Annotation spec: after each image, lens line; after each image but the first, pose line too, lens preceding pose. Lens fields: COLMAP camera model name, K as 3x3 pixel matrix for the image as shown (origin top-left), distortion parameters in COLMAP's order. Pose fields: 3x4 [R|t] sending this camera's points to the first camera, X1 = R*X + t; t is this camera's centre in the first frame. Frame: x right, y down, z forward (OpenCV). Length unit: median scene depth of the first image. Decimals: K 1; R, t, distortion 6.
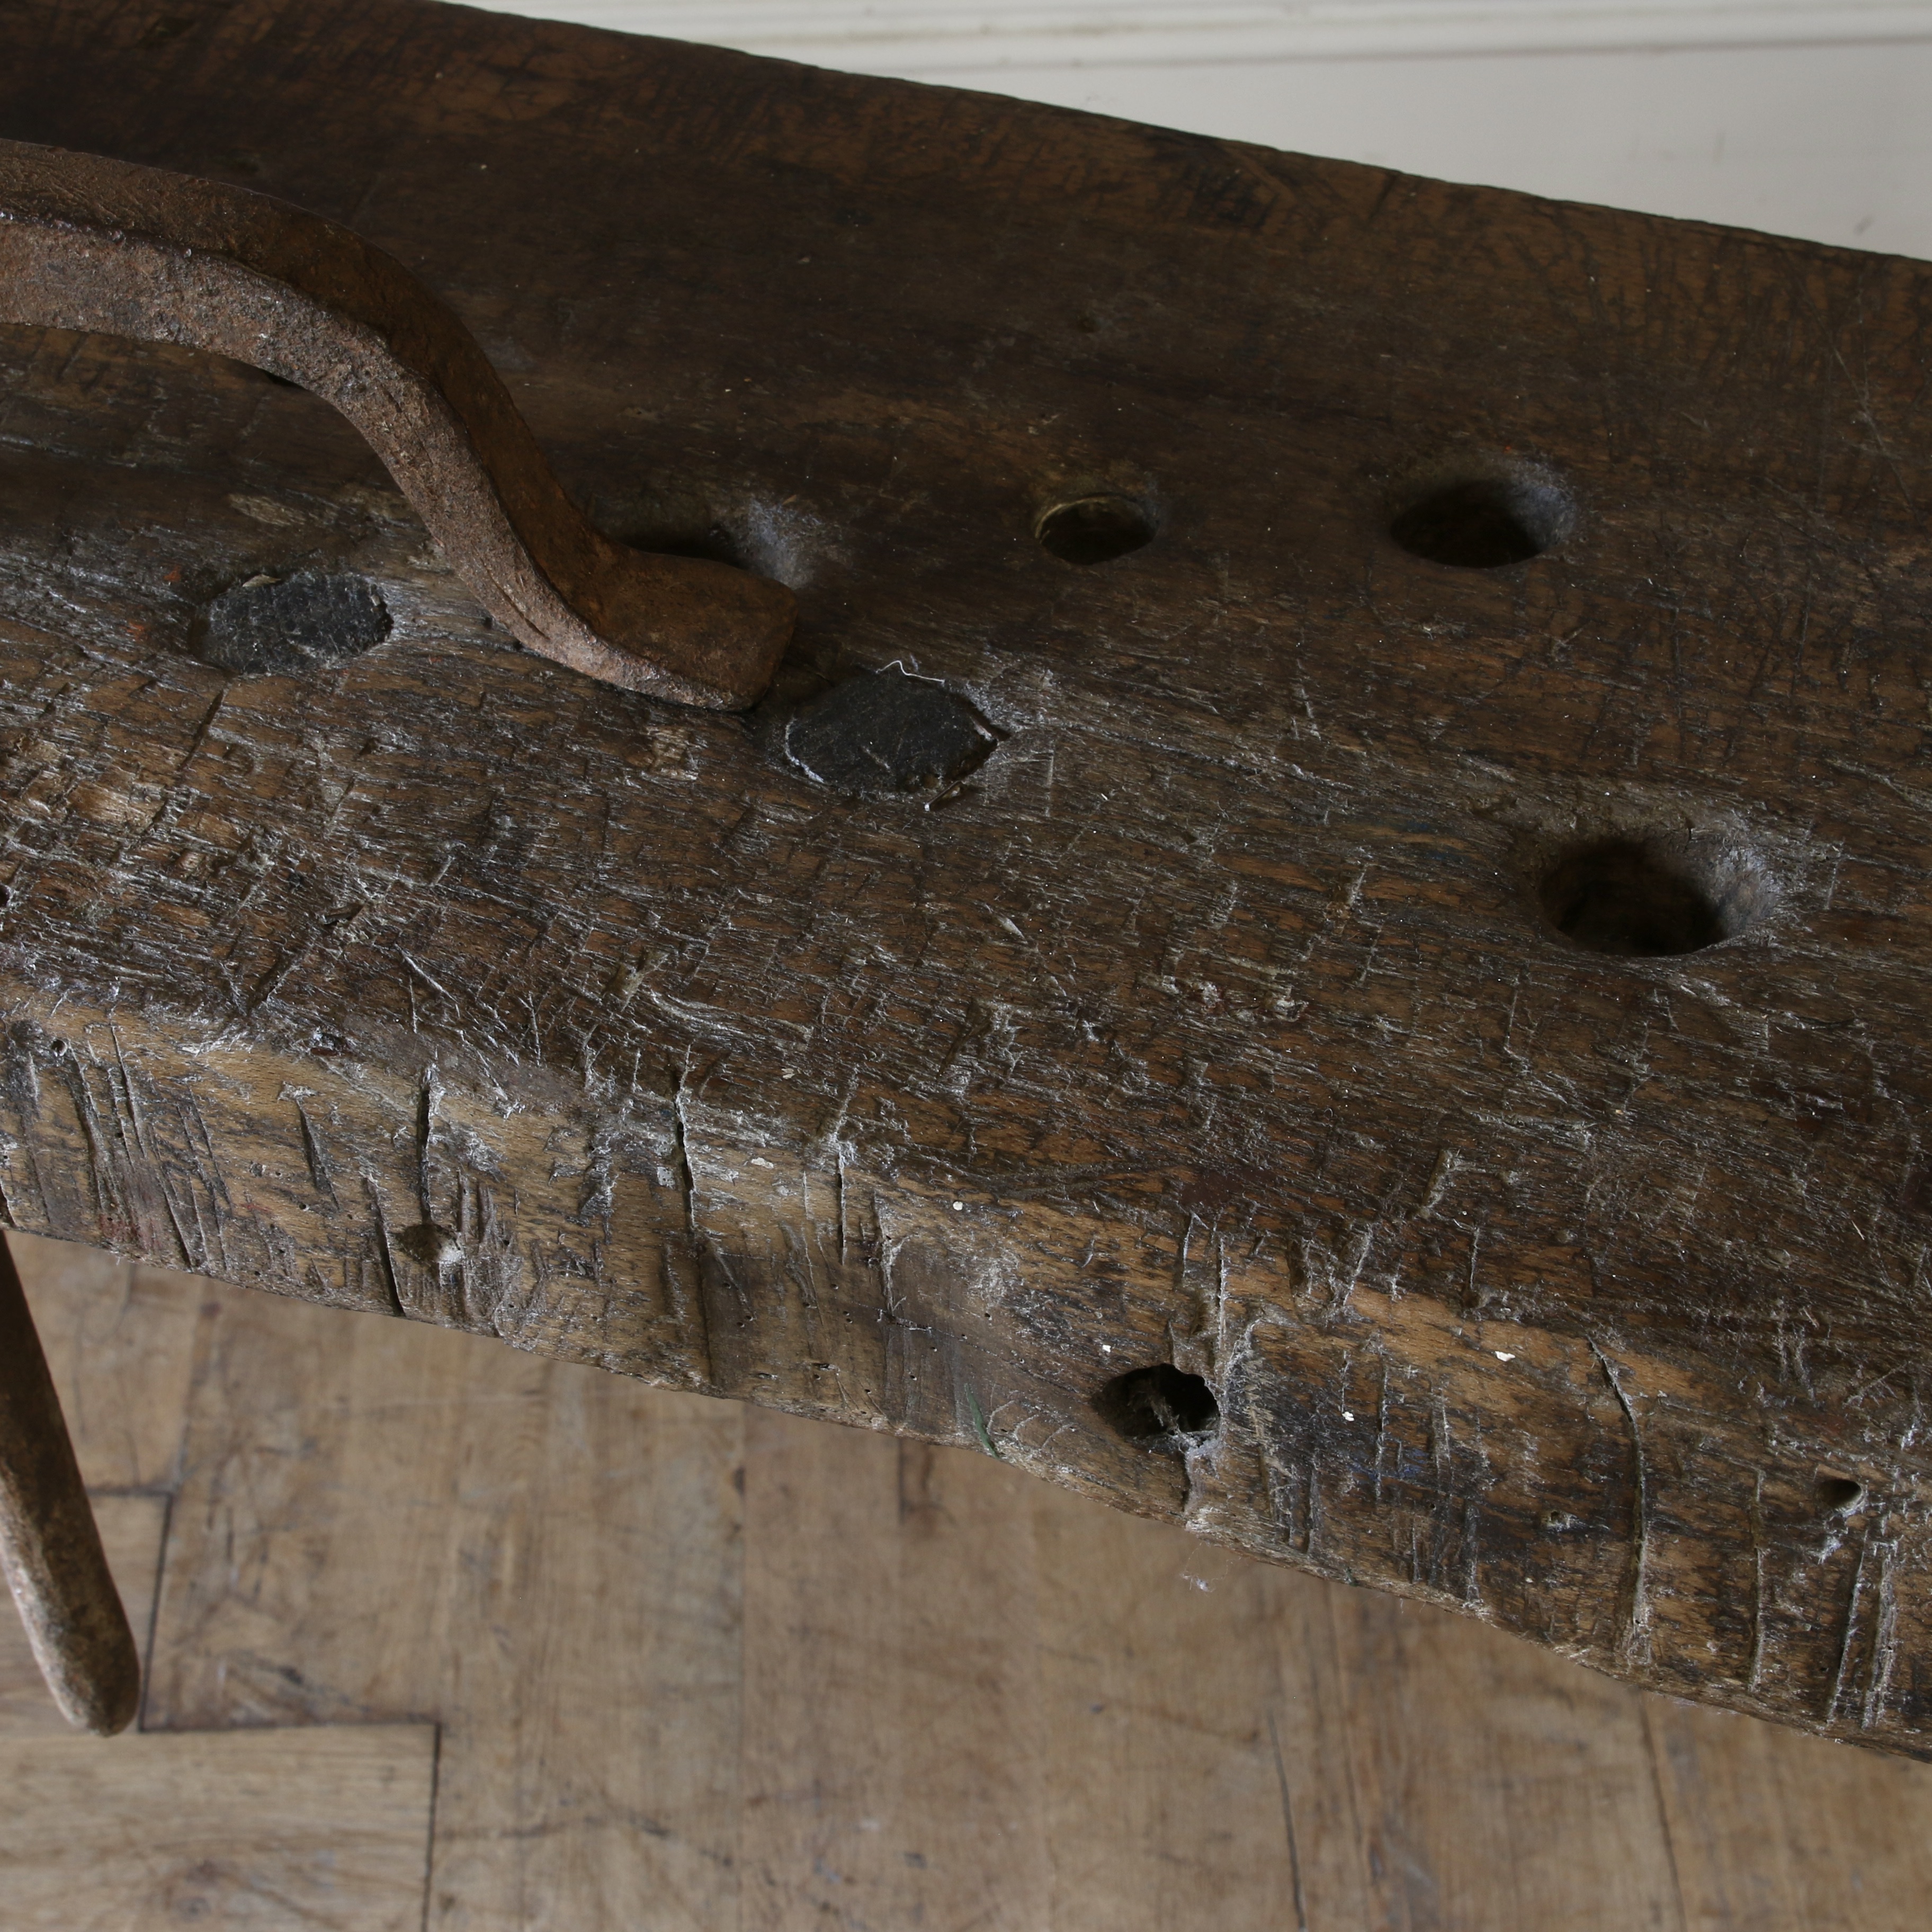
lens RADIAL K [[3826.5, 0, 966.0], [0, 3826.5, 966.0], [0, 0, 1]] dist [0.001235, 0.079618]
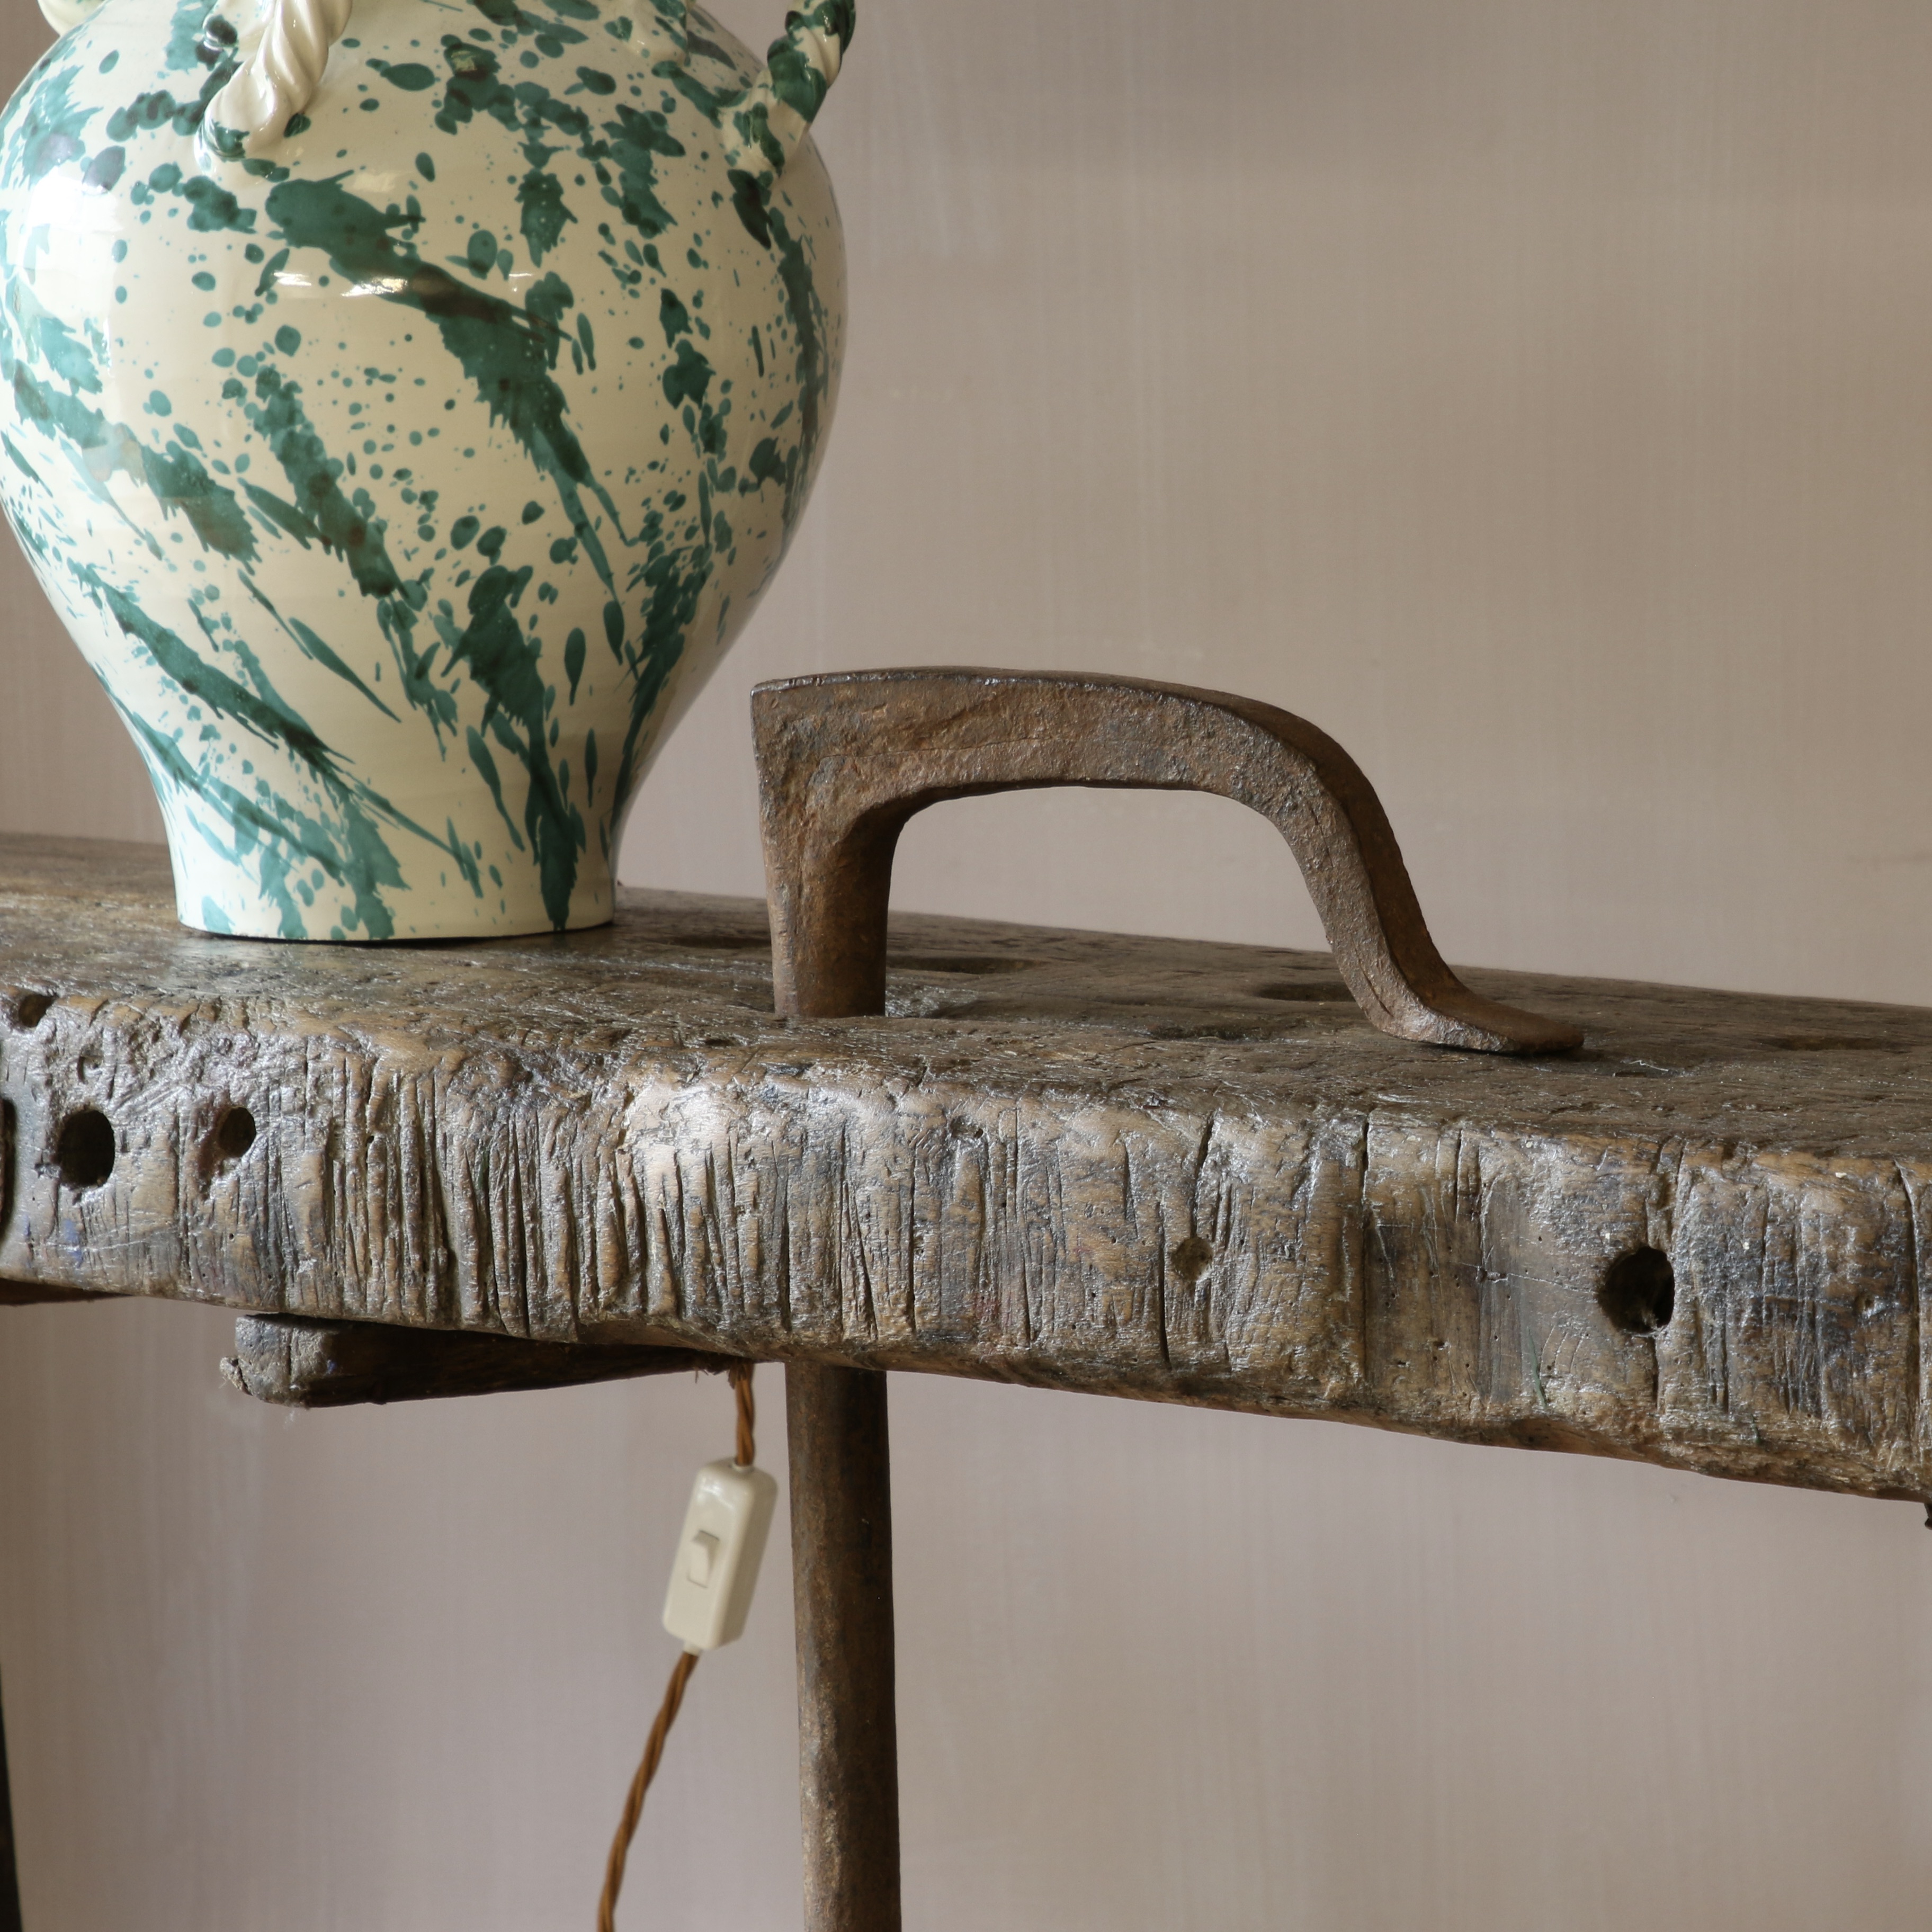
lens RADIAL K [[8655.2, 0, 967.0], [0, 8655.2, 1060.5], [0, 0, 1]] dist [0.212280, 4.085122]
pose [[0.938980, 0.073159, -0.336102, 0.871065], [-0.253847, 0.806760, -0.533573, 1.785041], [0.232118, 0.586333, 0.776102, -1.573154]]
